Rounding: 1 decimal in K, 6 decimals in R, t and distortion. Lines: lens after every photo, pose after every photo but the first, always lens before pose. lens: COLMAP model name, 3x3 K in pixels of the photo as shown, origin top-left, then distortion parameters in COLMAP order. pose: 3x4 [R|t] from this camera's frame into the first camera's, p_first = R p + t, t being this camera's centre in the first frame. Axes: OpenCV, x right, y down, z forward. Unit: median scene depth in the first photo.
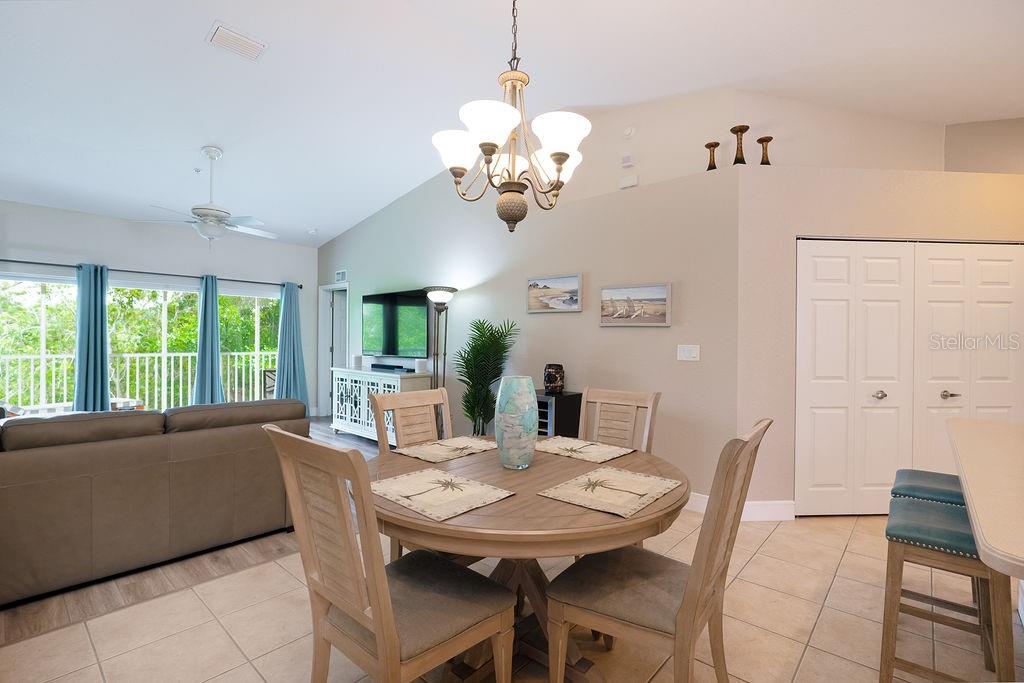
lens RADIAL K [[463.9, 0, 512.0], [0, 463.9, 341.5], [0, 0, 1]] dist [-0.010345, -0.000205]
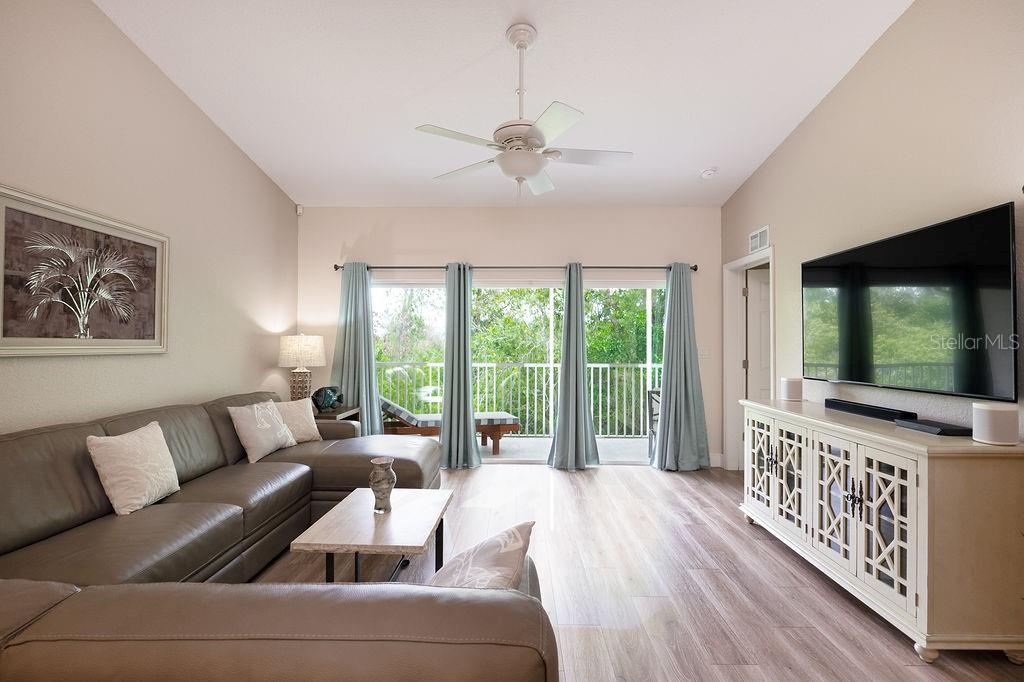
lens RADIAL K [[472.3, 0, 516.8], [0, 472.3, 342.2], [0, 0, 1]] dist [-0.010167, 0.000150]
pose [[0.667142, -0.012420, -0.744827, -0.177631], [-0.001045, 0.999844, -0.017609, -0.001843], [0.744930, 0.012527, 0.667025, 0.507513]]
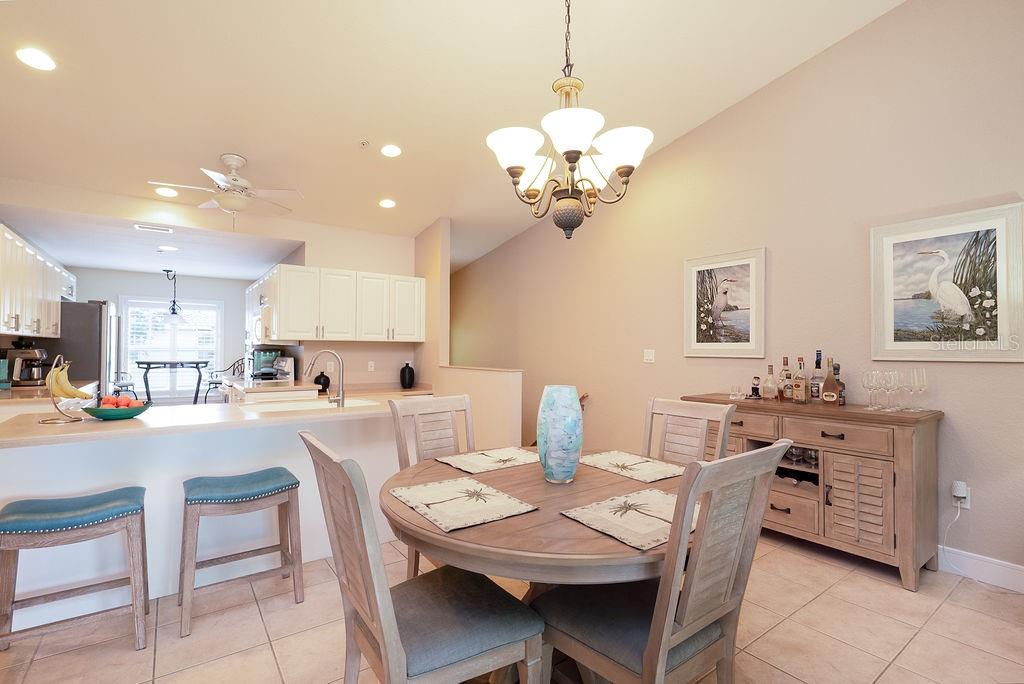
lens RADIAL K [[472.3, 0, 516.8], [0, 472.3, 343.2], [0, 0, 1]] dist [-0.010167, 0.000150]
pose [[-0.979146, -0.012741, 0.202760, -0.035429], [-0.014260, 0.999880, -0.006033, -0.001702], [-0.202658, -0.008799, -0.979210, 0.690577]]
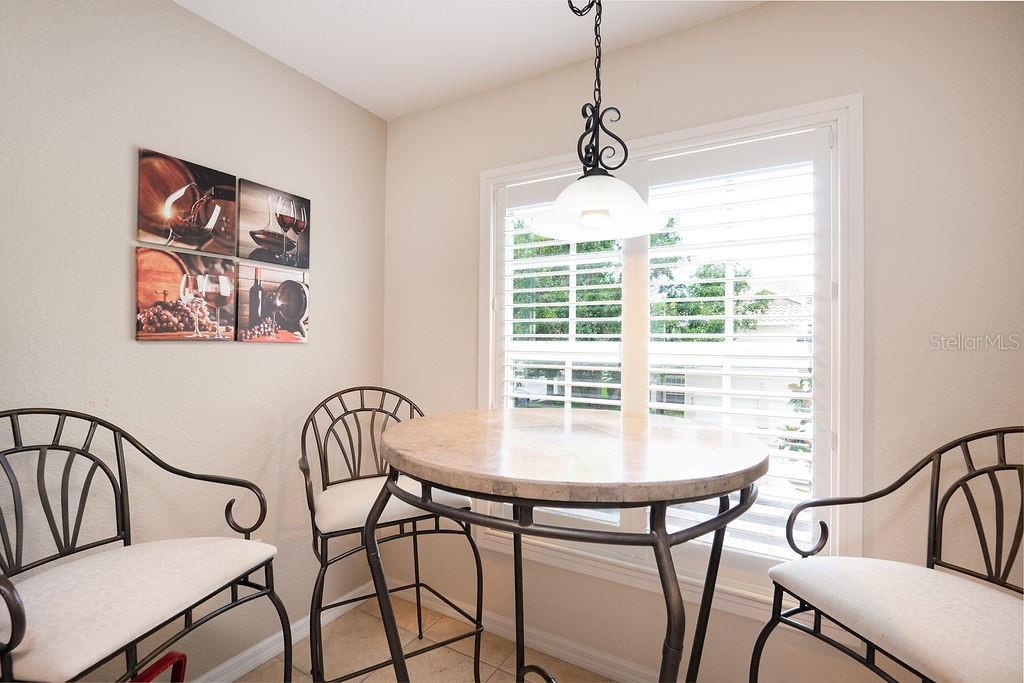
lens RADIAL K [[468.9, 0, 509.1], [0, 468.9, 343.9], [0, 0, 1]] dist [-0.009849, -0.000149]
pose [[-0.209387, -0.006174, 0.977813, 0.950968], [-0.004679, 0.999975, 0.005312, 0.010658], [-0.977822, -0.003463, -0.209411, -0.321022]]
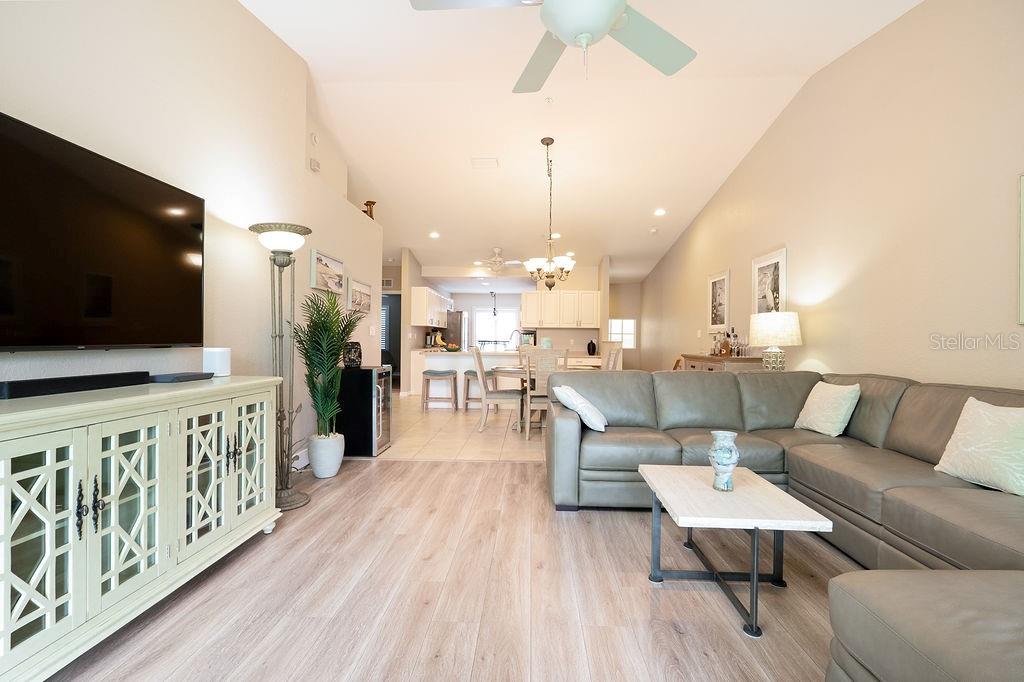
lens RADIAL K [[479.3, 0, 517.0], [0, 479.3, 340.0], [0, 0, 1]] dist [-0.009531, 0.000054]
pose [[-0.646188, -0.016836, 0.762993, -0.794095], [-0.013134, 0.999854, 0.010939, 0.020957], [-0.763065, -0.002953, -0.646315, 1.110892]]
